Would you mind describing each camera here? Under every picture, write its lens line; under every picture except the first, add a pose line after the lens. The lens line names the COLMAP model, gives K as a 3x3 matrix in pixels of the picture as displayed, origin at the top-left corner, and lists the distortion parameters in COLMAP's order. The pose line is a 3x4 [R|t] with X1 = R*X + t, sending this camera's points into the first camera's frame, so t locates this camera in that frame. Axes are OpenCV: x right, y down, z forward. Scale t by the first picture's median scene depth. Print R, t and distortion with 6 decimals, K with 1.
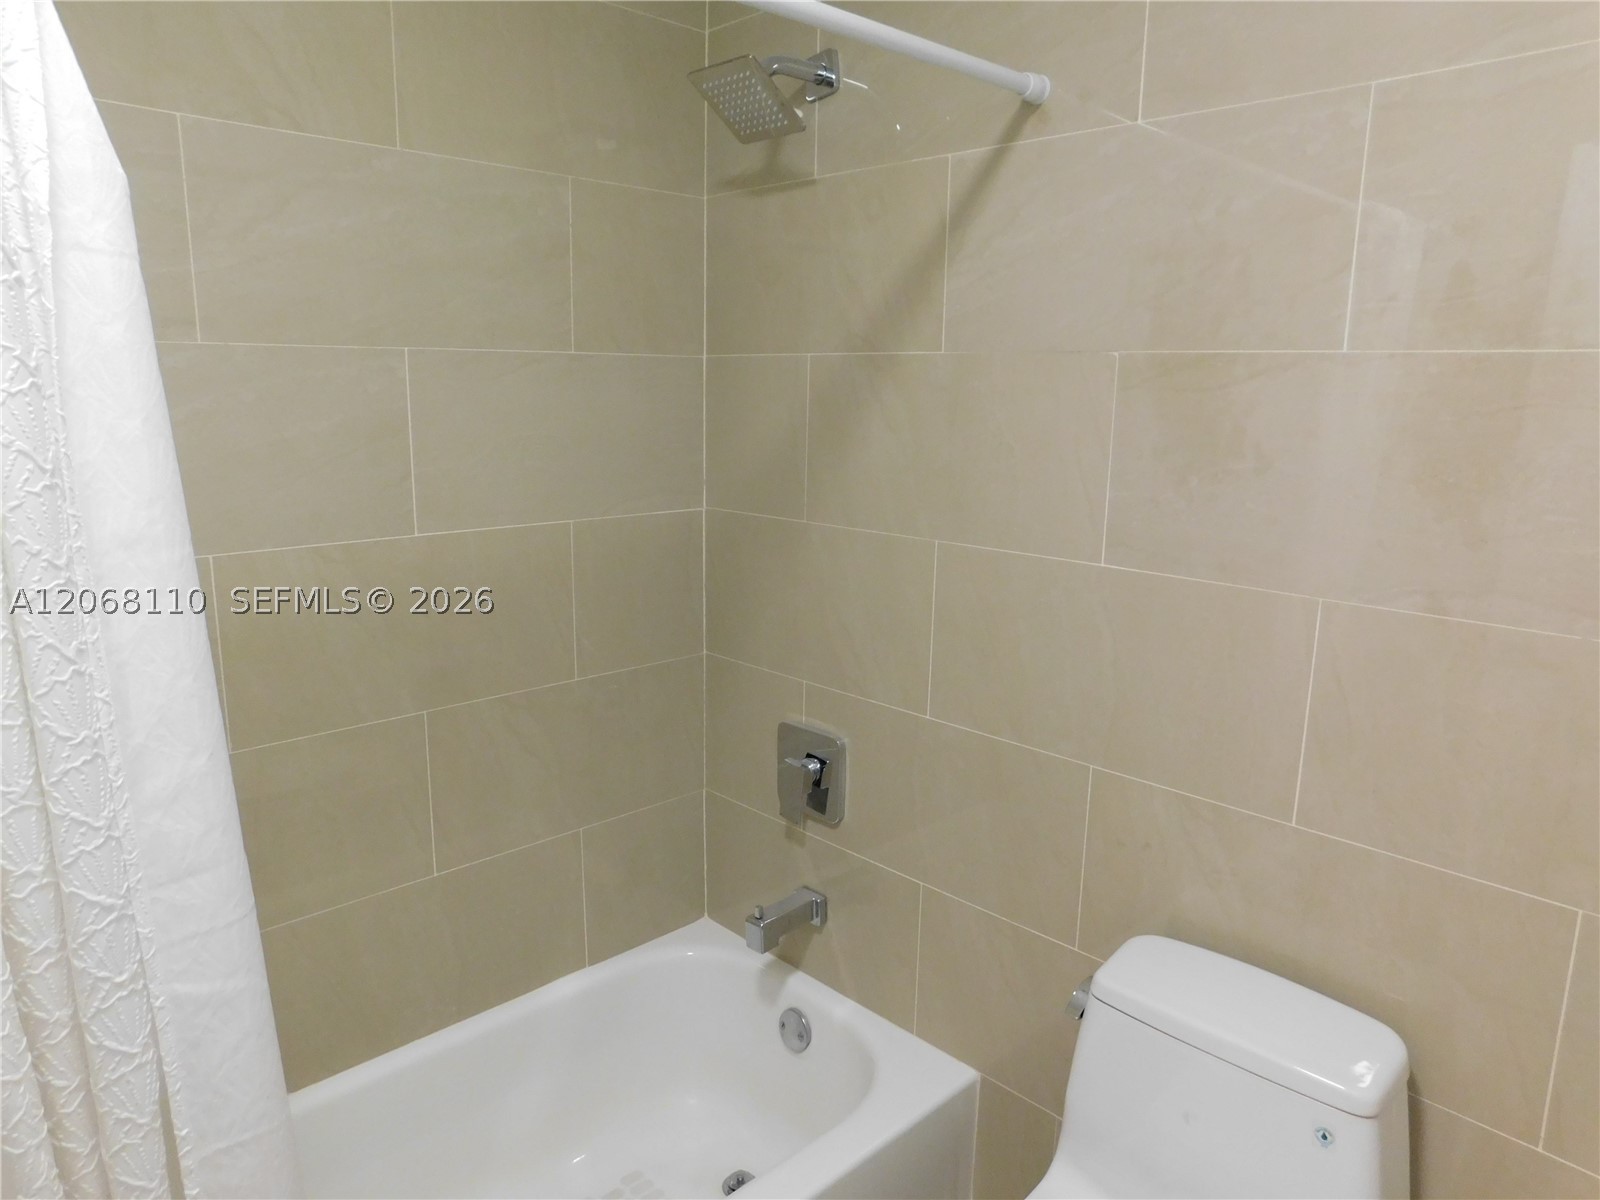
lens RADIAL K [[1053.6, 0, 799.7], [0, 1053.6, 594.8], [0, 0, 1]] dist [-0.073650, 0.055321]
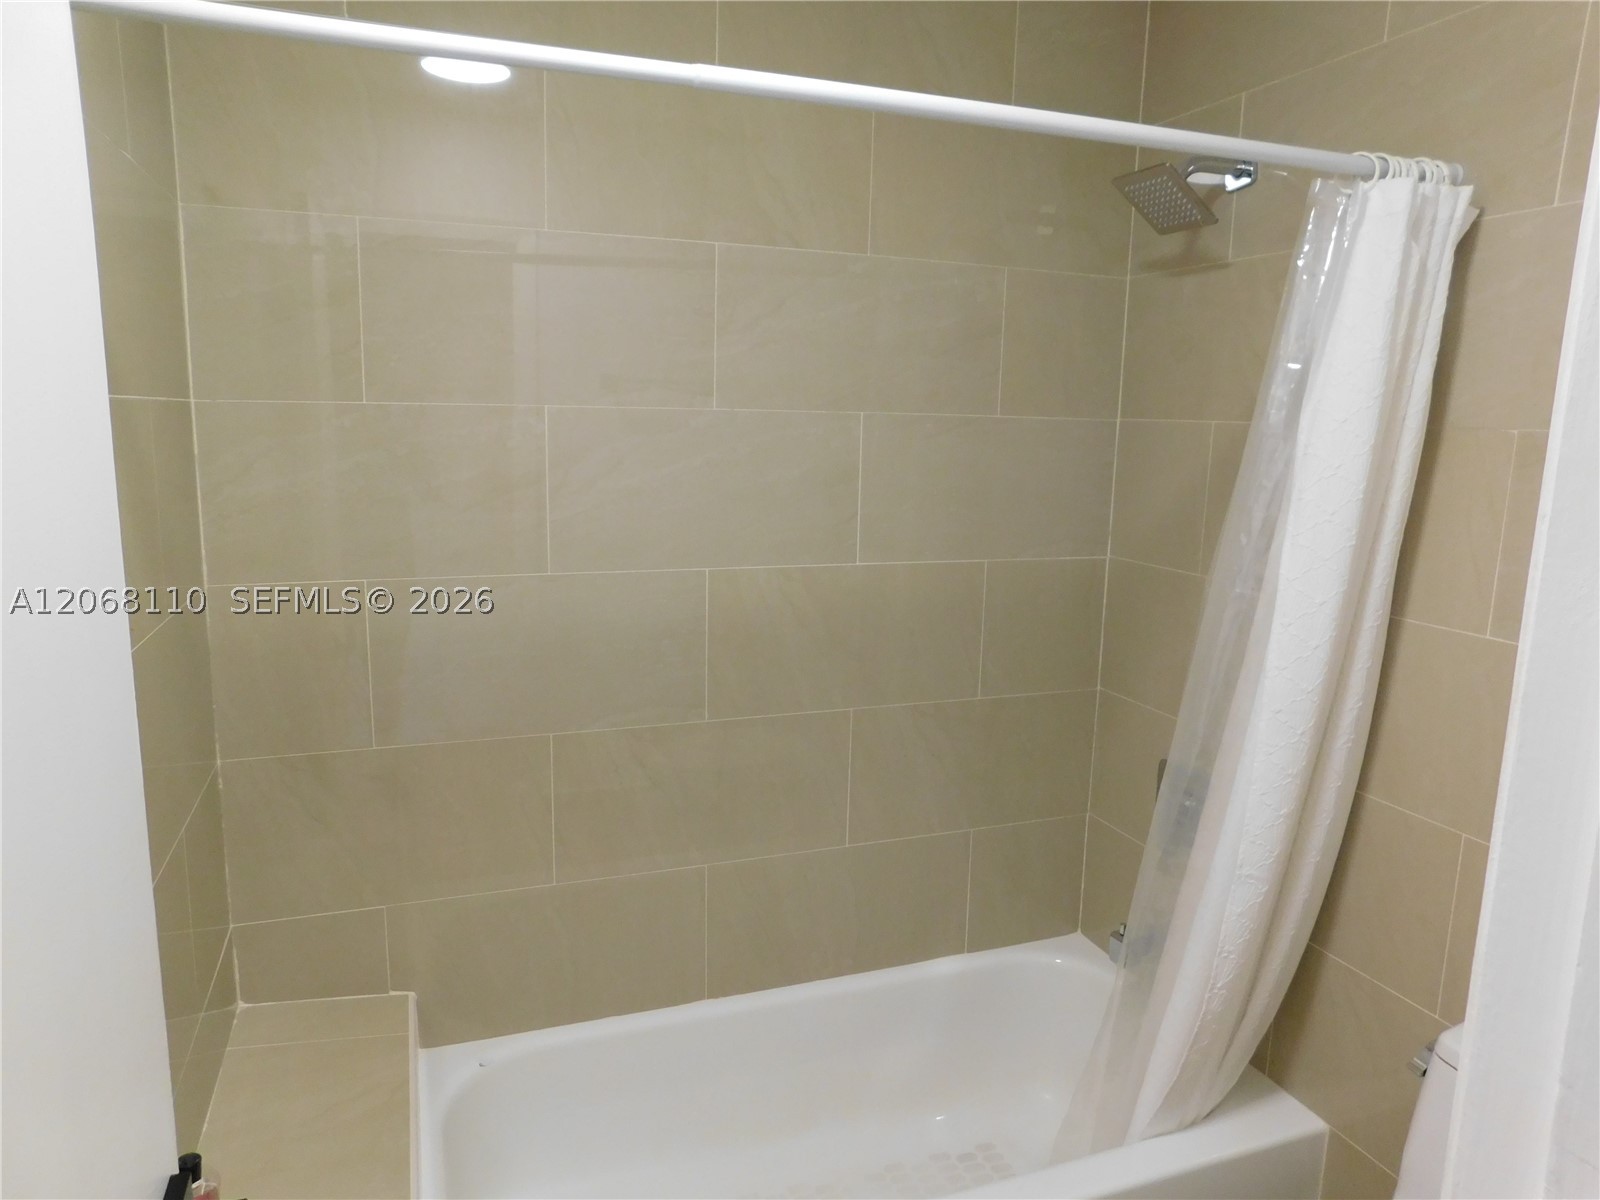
lens RADIAL K [[1053.6, 0, 799.7], [0, 1053.6, 594.8], [0, 0, 1]] dist [-0.073650, 0.055321]
pose [[0.915517, 0.075017, -0.395224, 0.058440], [-0.089674, 0.995795, -0.018714, 0.007849], [0.392158, 0.052575, 0.918394, -0.153338]]
